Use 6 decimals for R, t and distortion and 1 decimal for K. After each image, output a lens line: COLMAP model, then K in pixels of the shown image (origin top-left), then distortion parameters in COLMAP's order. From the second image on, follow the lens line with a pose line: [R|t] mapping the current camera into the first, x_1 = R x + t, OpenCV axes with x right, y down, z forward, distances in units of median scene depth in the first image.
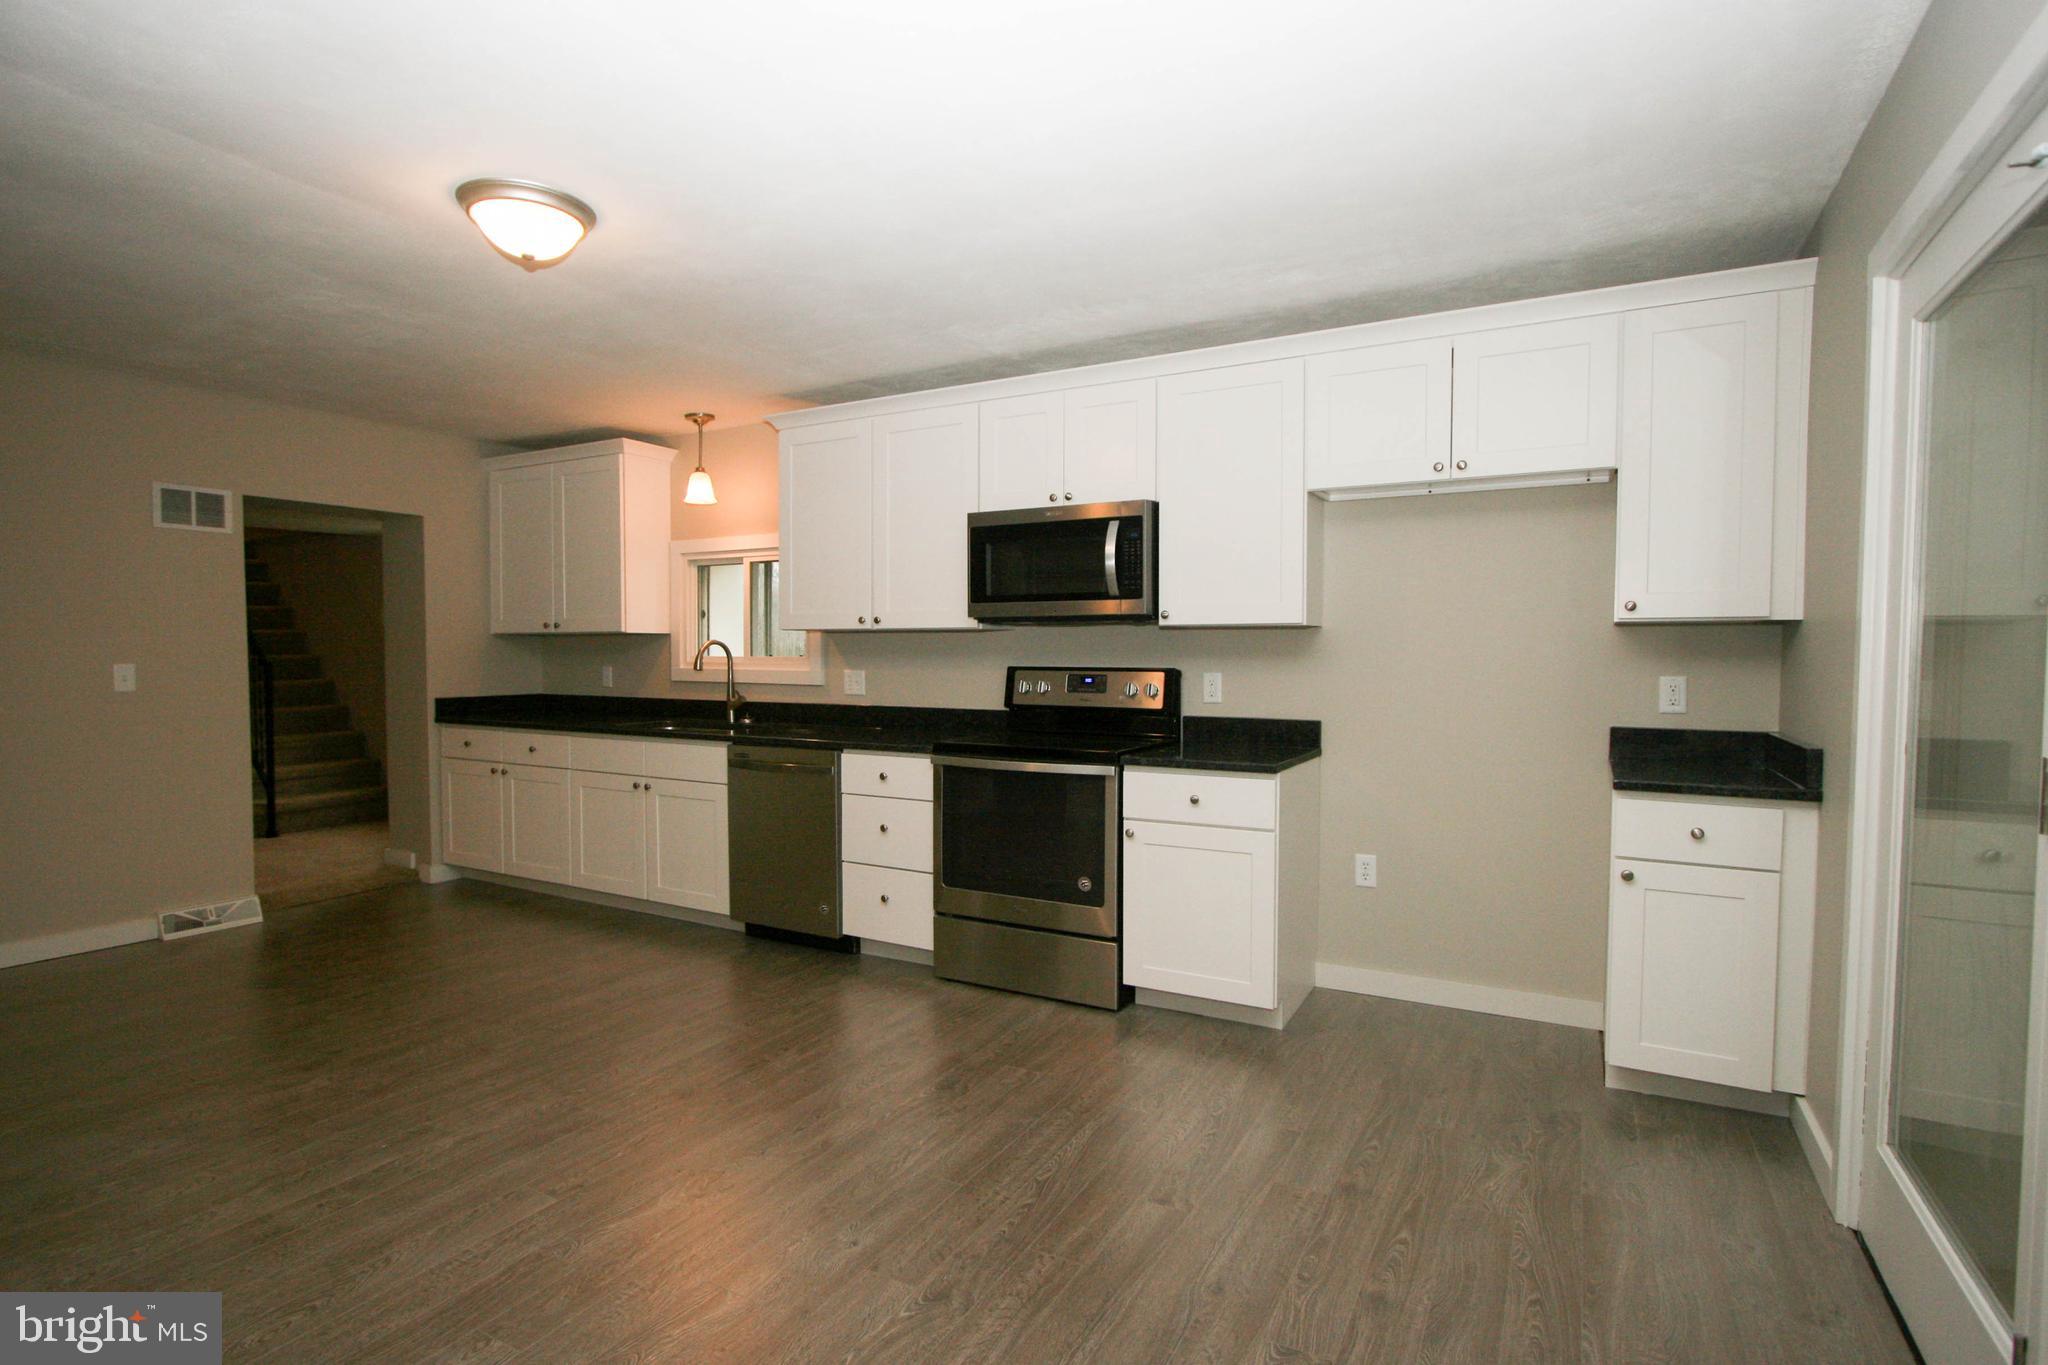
lens RADIAL K [[1025.5, 0, 1015.7], [0, 1025.5, 689.0], [0, 0, 1]] dist [-0.003801, 0.002520]
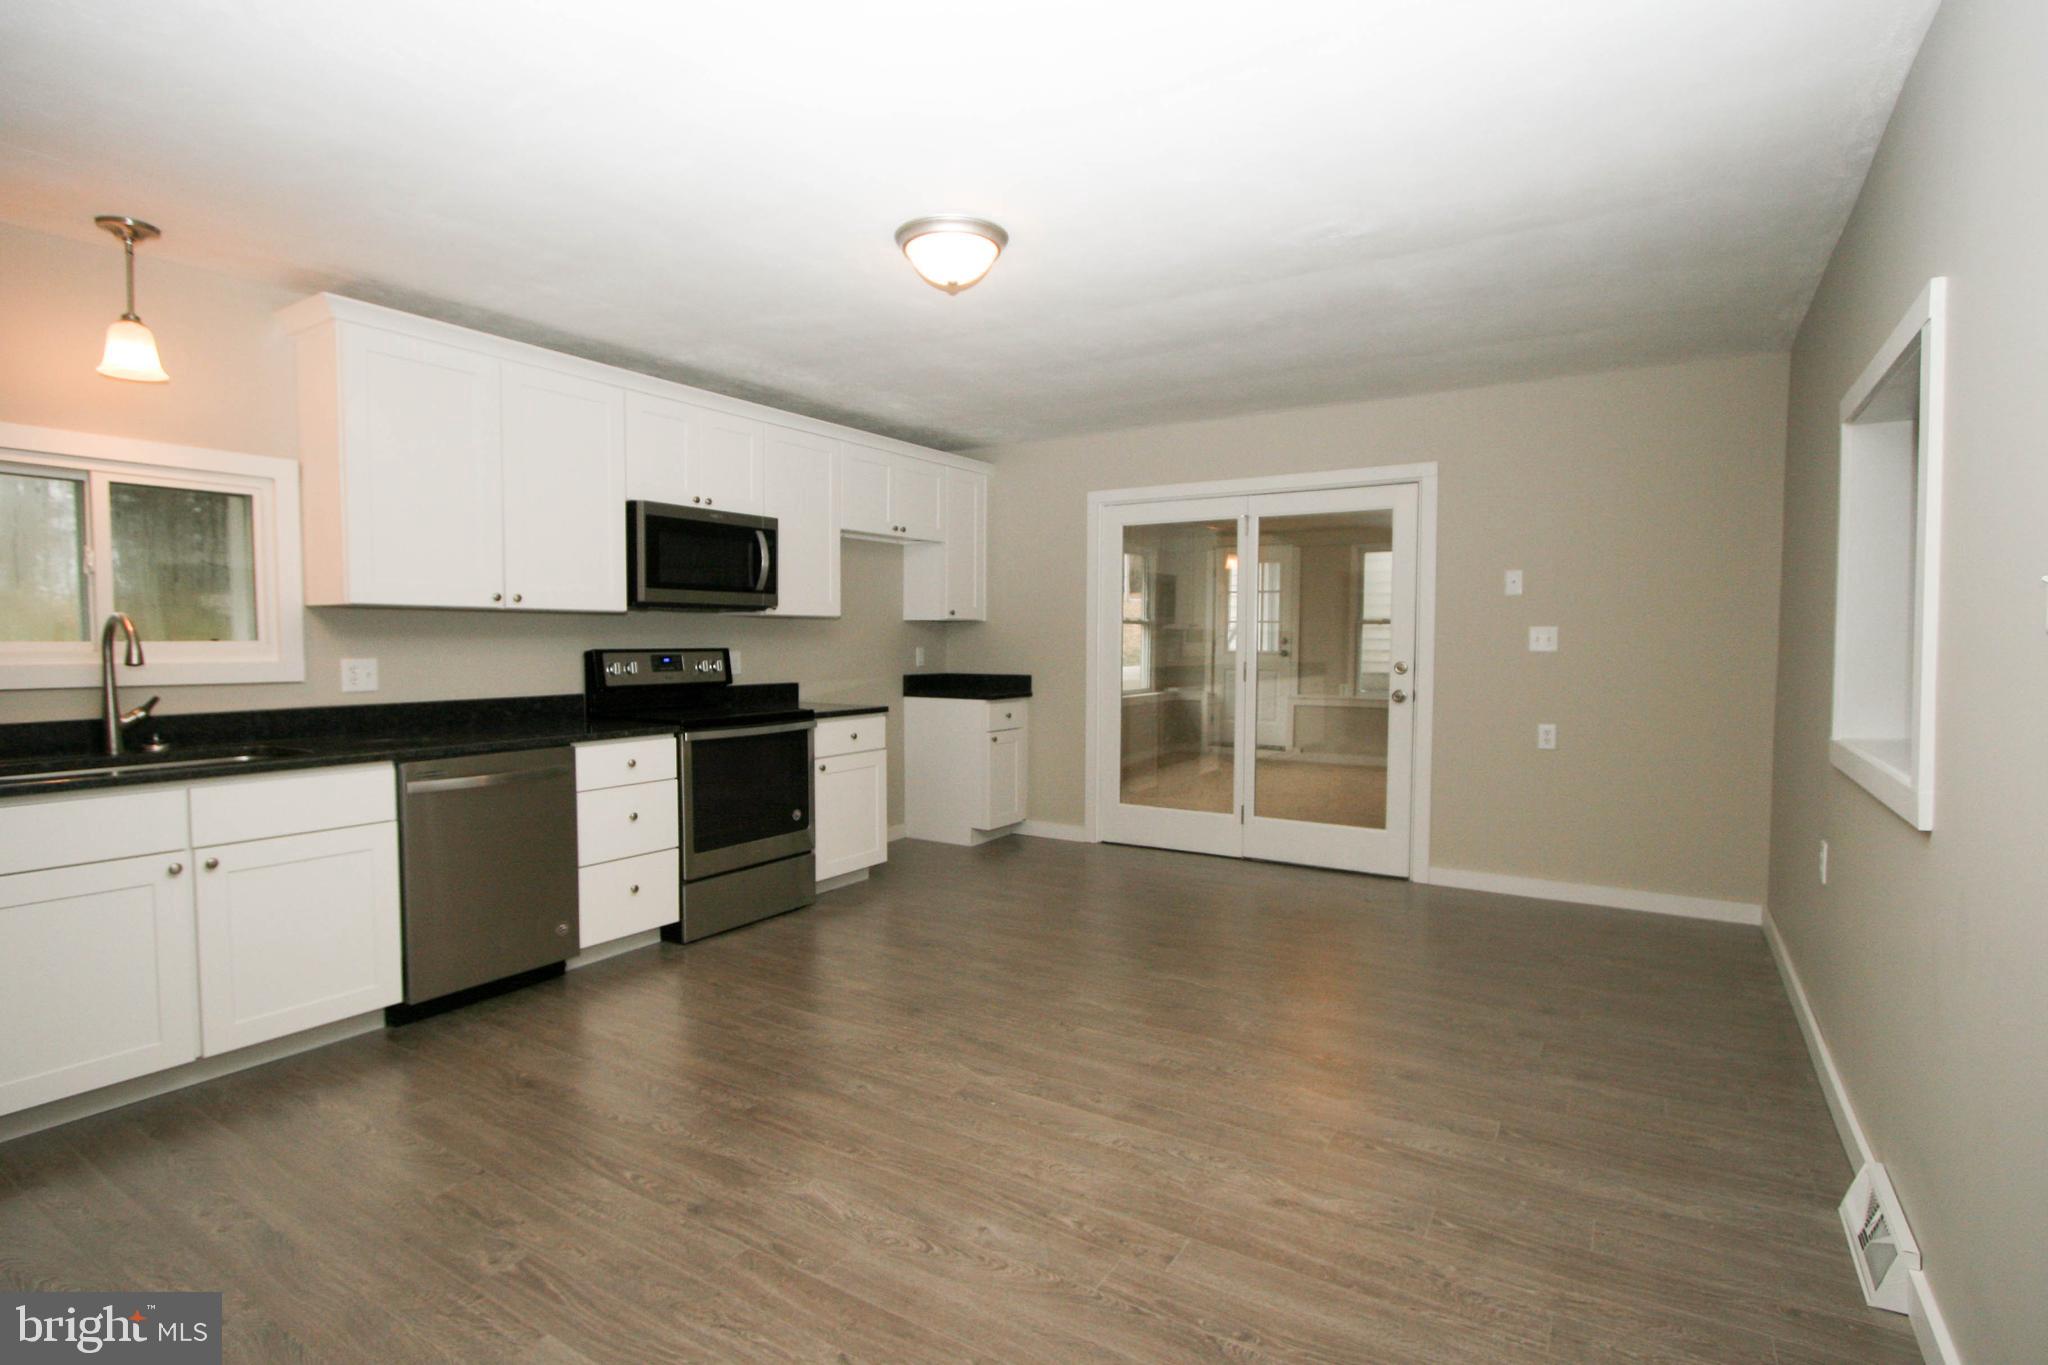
lens RADIAL K [[1025.5, 0, 1031.8], [0, 1025.5, 690.0], [0, 0, 1]] dist [-0.003801, 0.002520]
pose [[0.030647, -0.055918, 0.997965, -1.051237], [0.028346, 0.998081, 0.055054, -0.026779], [-0.999128, 0.026601, 0.032174, 0.572037]]
